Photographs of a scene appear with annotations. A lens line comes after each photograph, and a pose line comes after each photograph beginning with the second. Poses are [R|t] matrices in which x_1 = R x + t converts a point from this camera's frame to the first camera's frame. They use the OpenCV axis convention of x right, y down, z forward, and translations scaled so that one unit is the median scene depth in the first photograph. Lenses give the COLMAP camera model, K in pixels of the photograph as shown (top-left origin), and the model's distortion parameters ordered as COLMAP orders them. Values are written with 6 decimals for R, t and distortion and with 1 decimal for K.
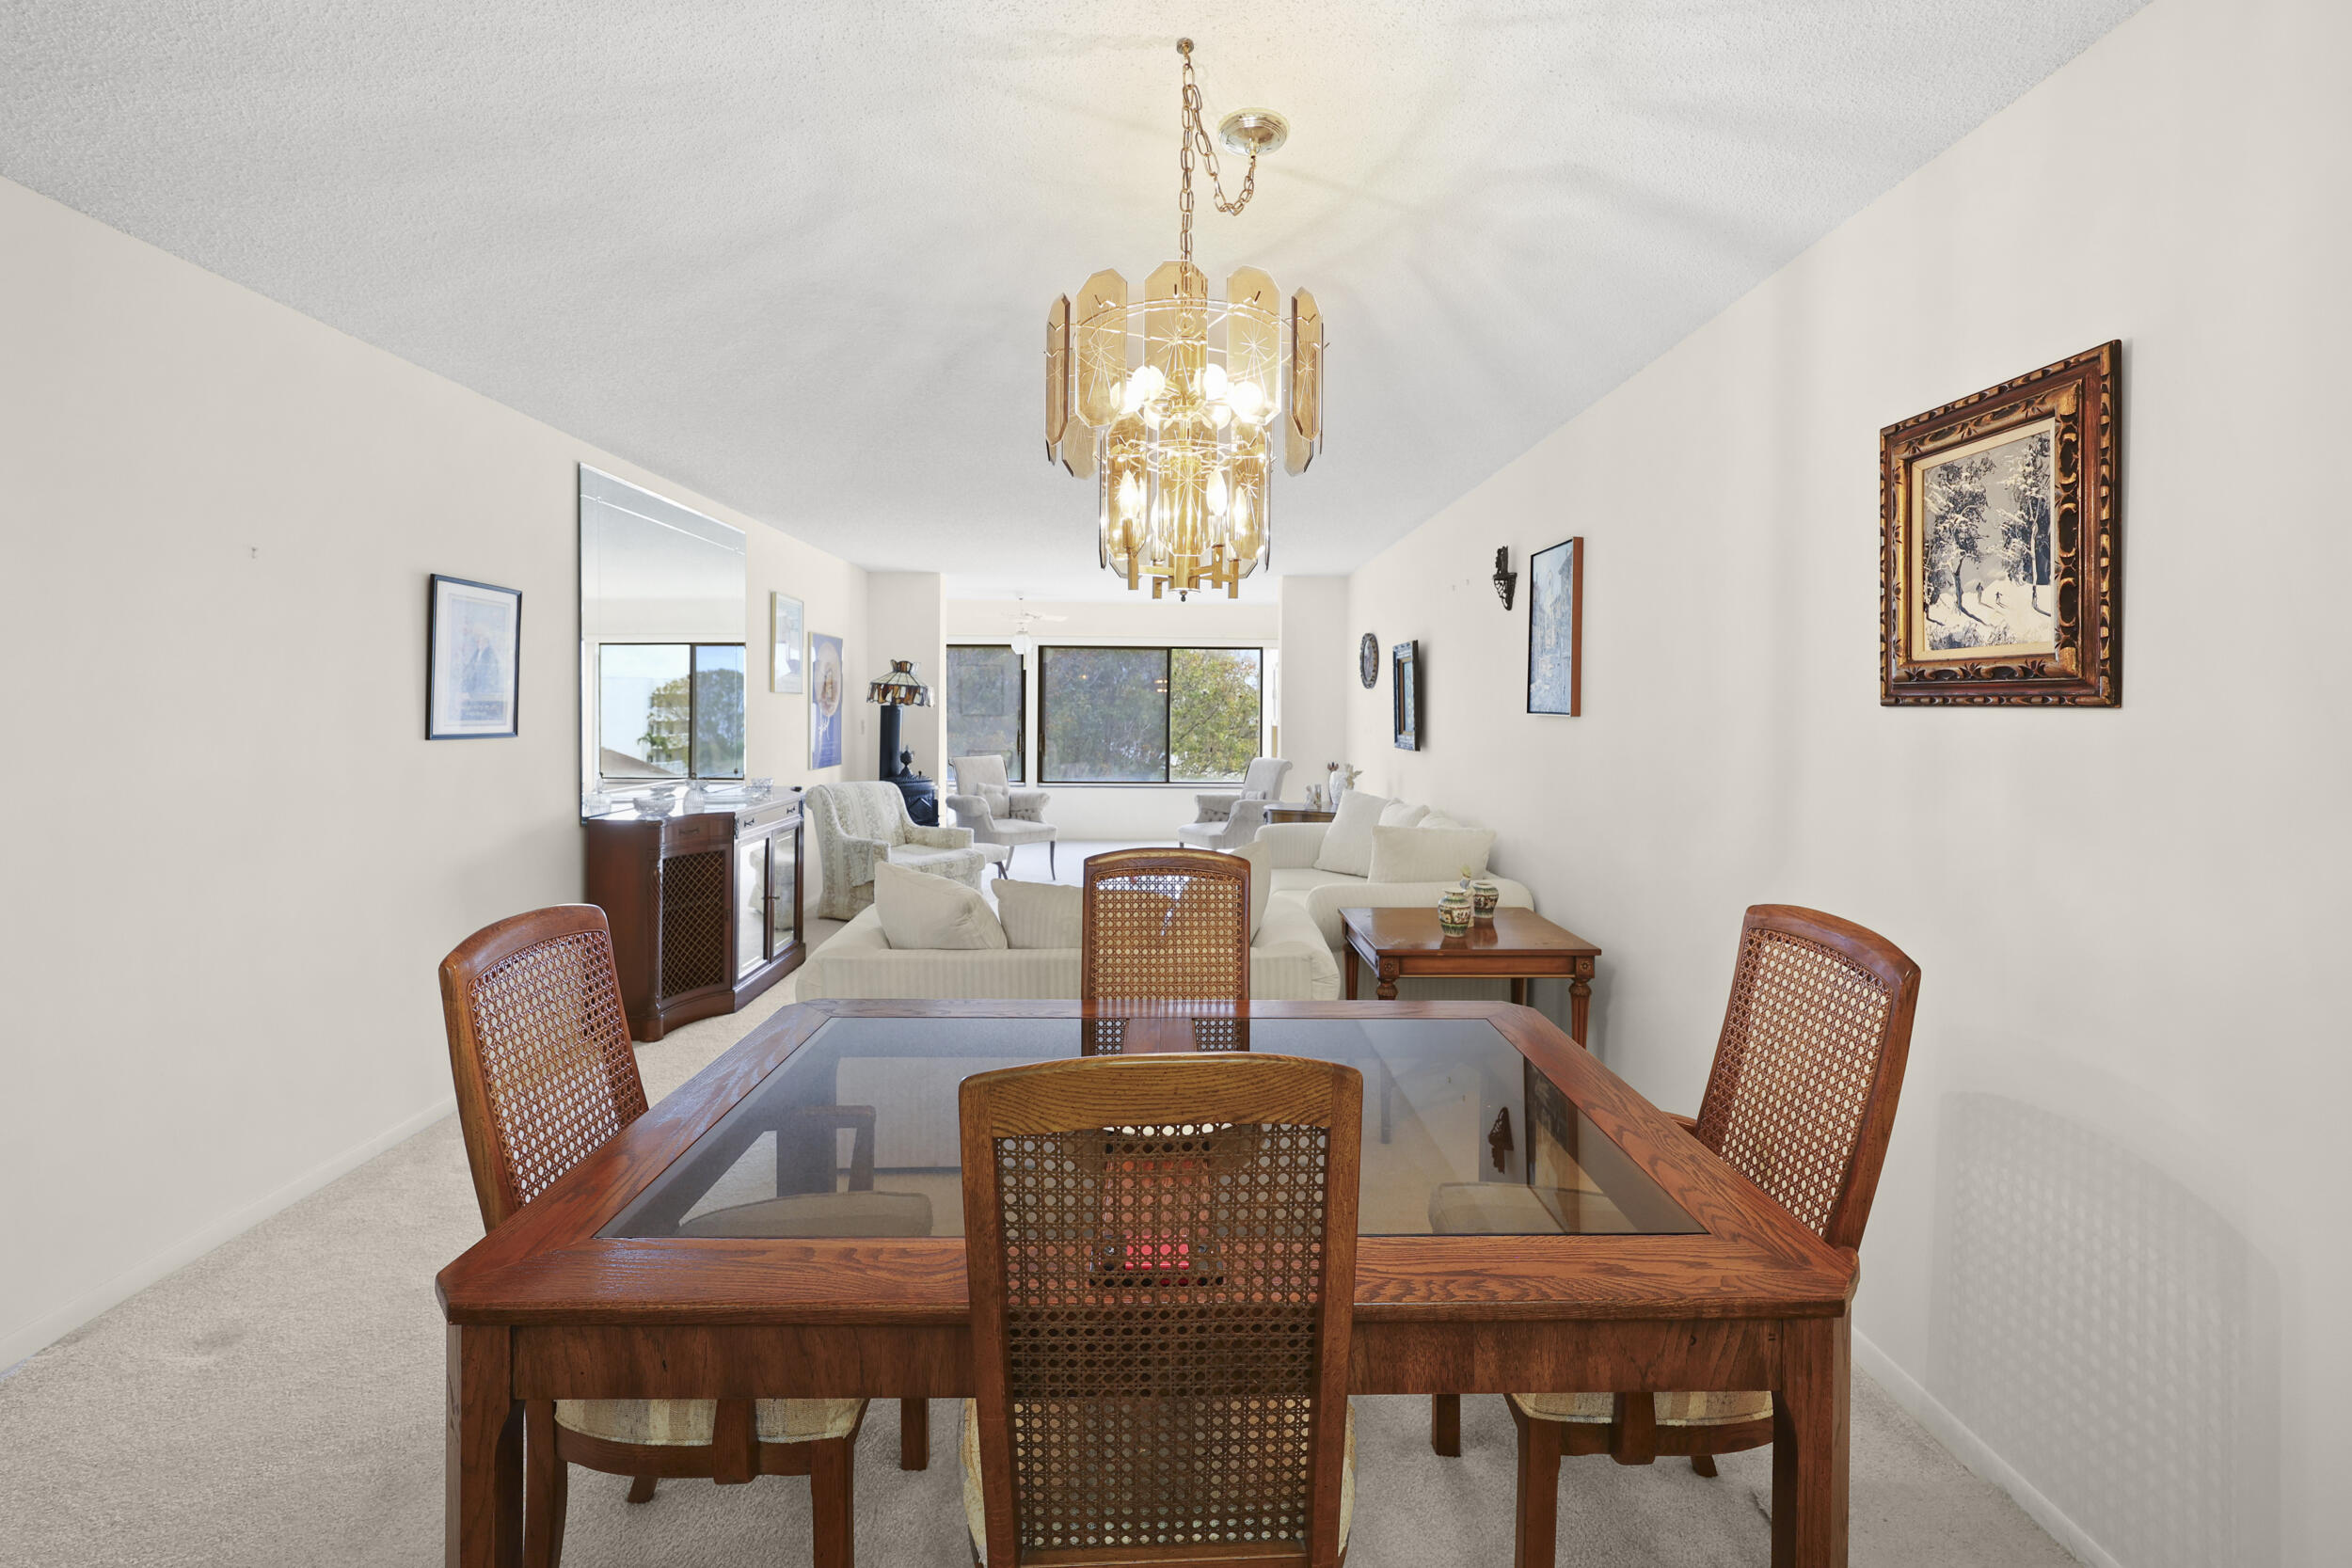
lens RADIAL K [[958.6, 0, 1216.4], [0, 958.6, 707.8], [0, 0, 1]] dist [-0.000328, 0.000140]
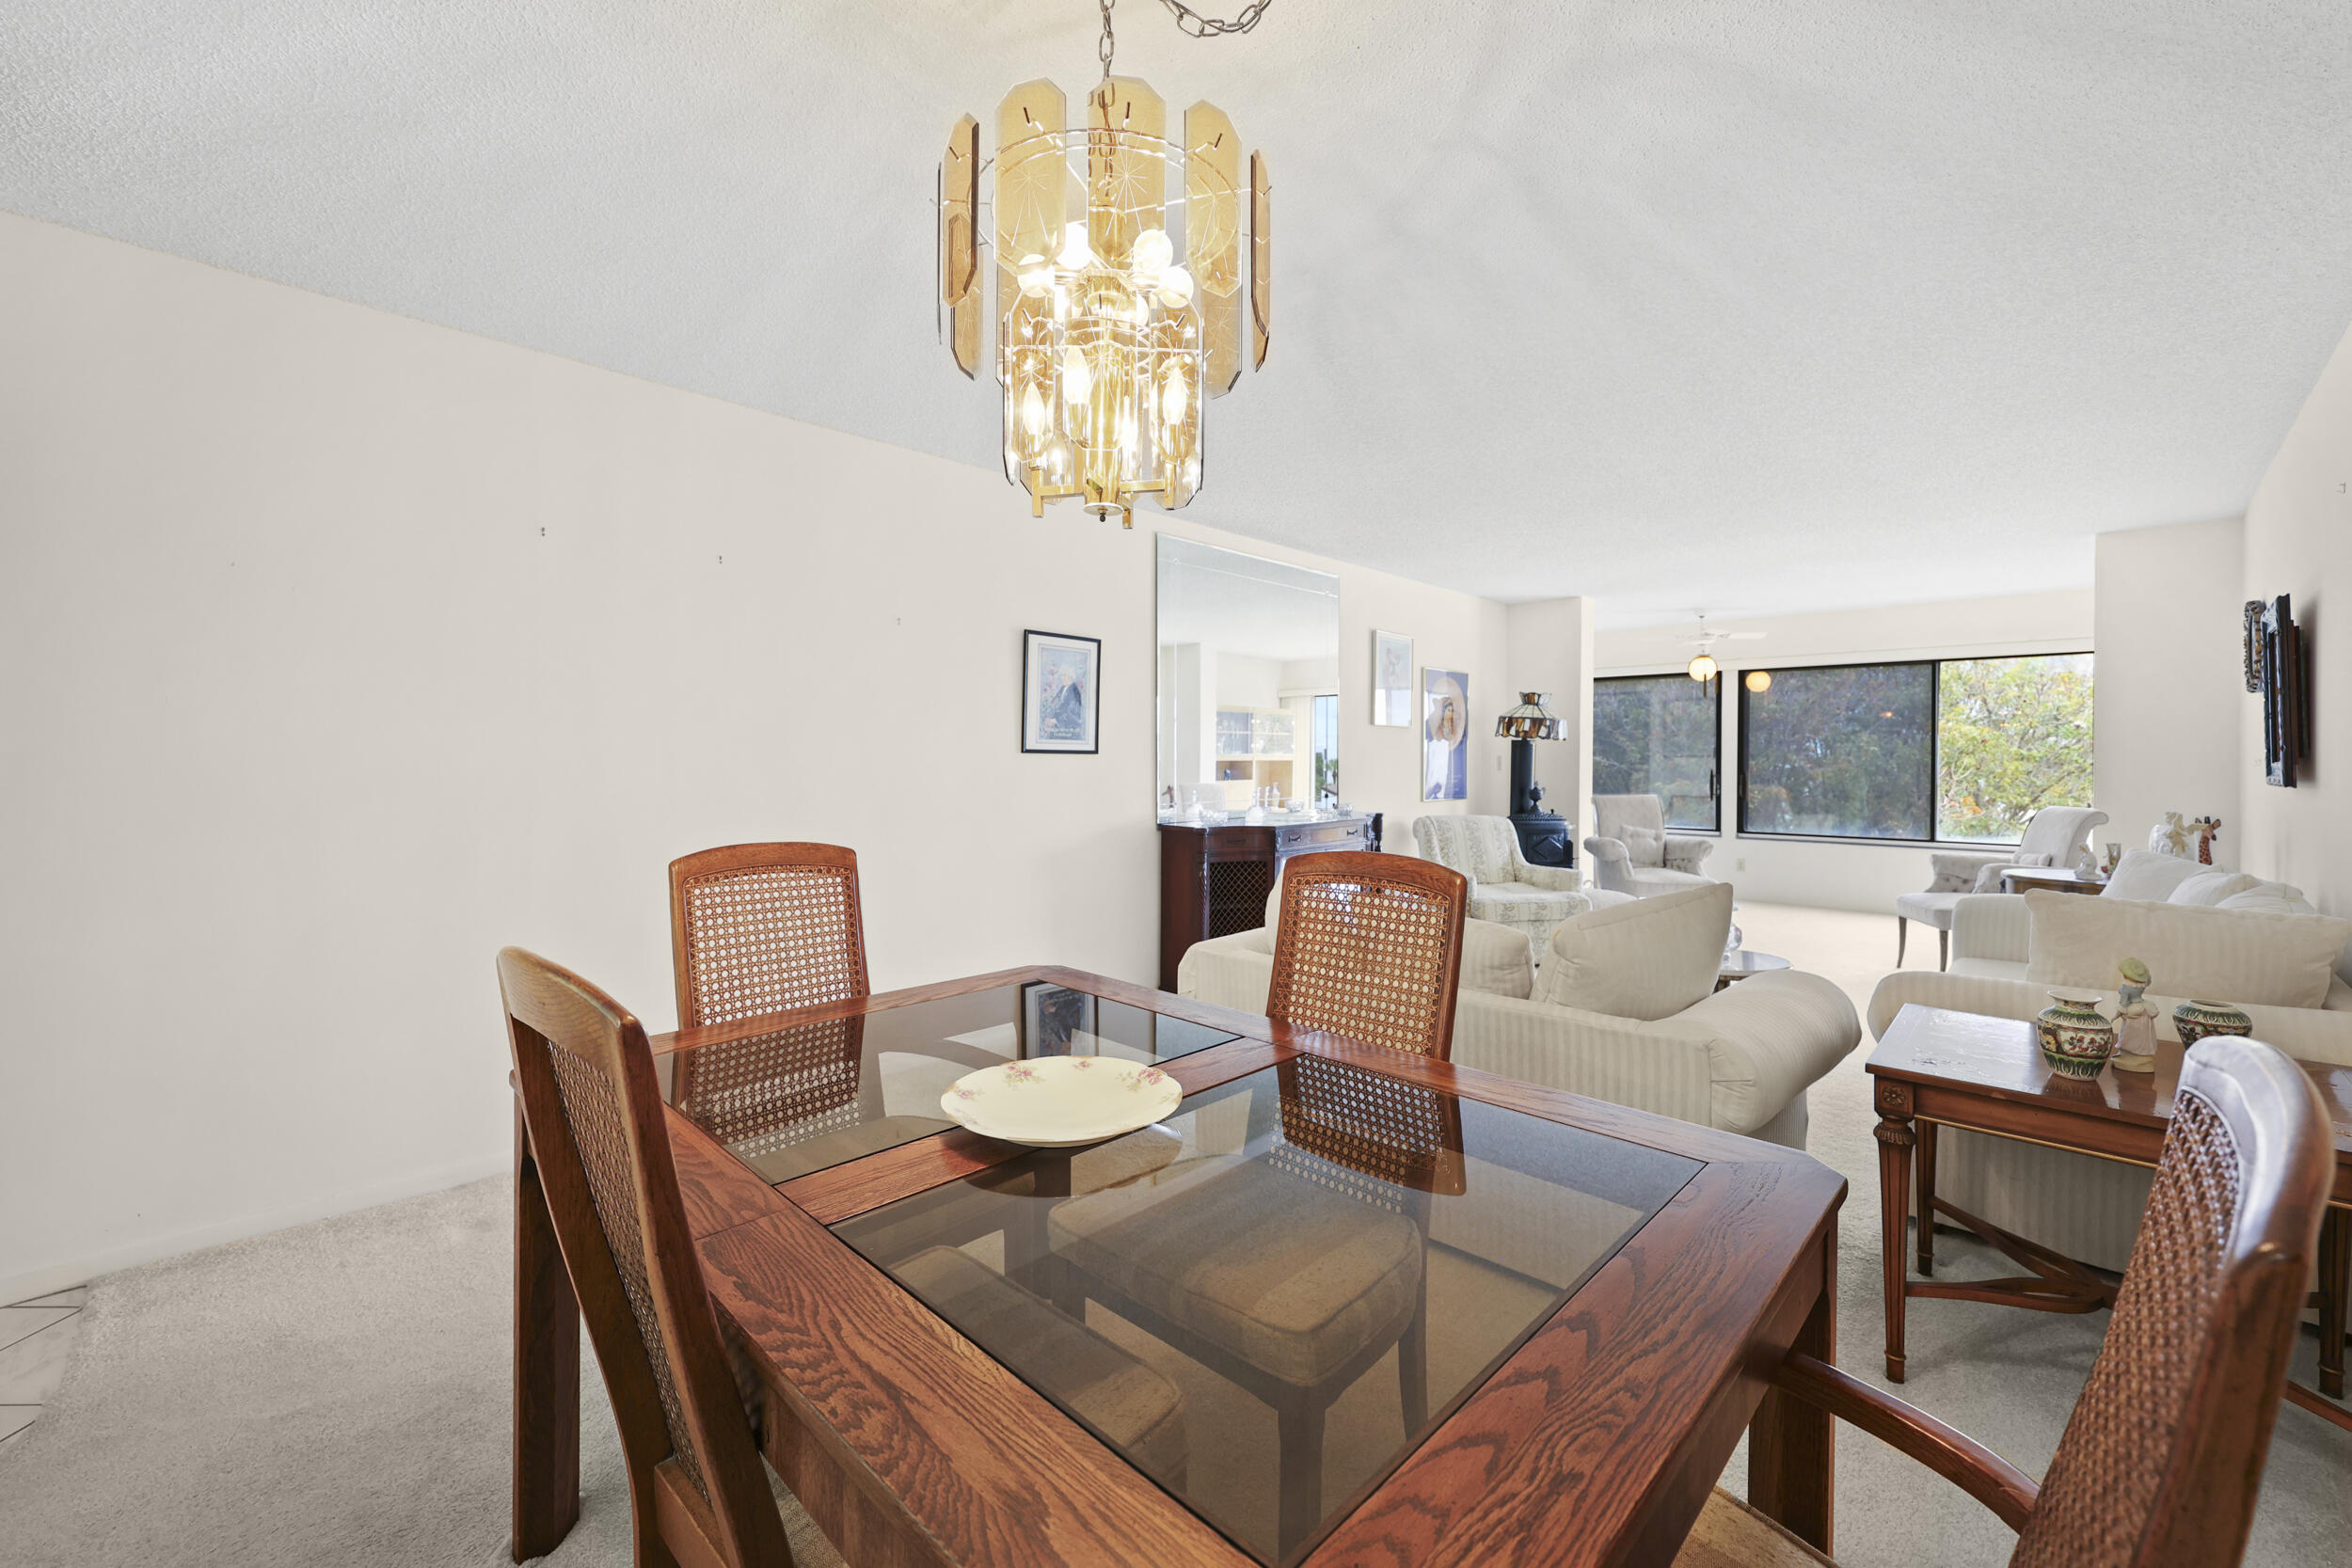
lens RADIAL K [[958.6, 0, 1196.7], [0, 958.6, 770.0], [0, 0, 1]] dist [-0.000328, 0.000140]
pose [[0.689736, -0.001345, -0.724060, 0.134539], [0.006163, 0.999973, 0.004013, 0.022422], [0.724035, -0.007230, 0.689725, 0.103338]]
